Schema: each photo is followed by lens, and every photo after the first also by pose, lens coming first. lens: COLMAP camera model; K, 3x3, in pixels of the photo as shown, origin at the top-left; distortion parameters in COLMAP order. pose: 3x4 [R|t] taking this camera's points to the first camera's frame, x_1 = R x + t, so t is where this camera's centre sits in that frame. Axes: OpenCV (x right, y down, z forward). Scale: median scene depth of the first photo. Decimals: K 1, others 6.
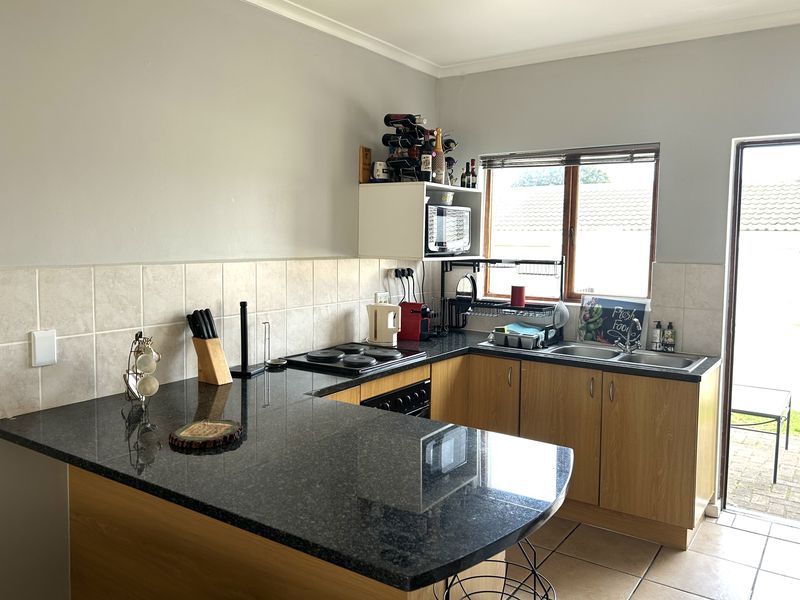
lens RADIAL K [[611.2, 0, 393.6], [0, 611.2, 294.0], [0, 0, 1]] dist [0.032009, -0.026044]
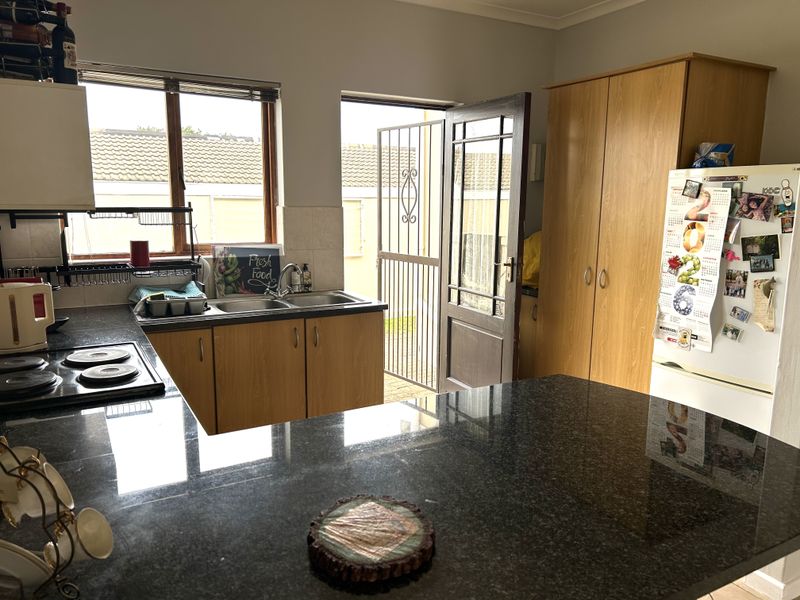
lens RADIAL K [[611.2, 0, 395.3], [0, 611.2, 303.7], [0, 0, 1]] dist [0.032009, -0.026044]
pose [[0.420677, -0.159857, 0.893016, -0.396648], [0.074496, 0.987116, 0.141608, -0.021354], [-0.904147, 0.006955, 0.427165, 0.386020]]
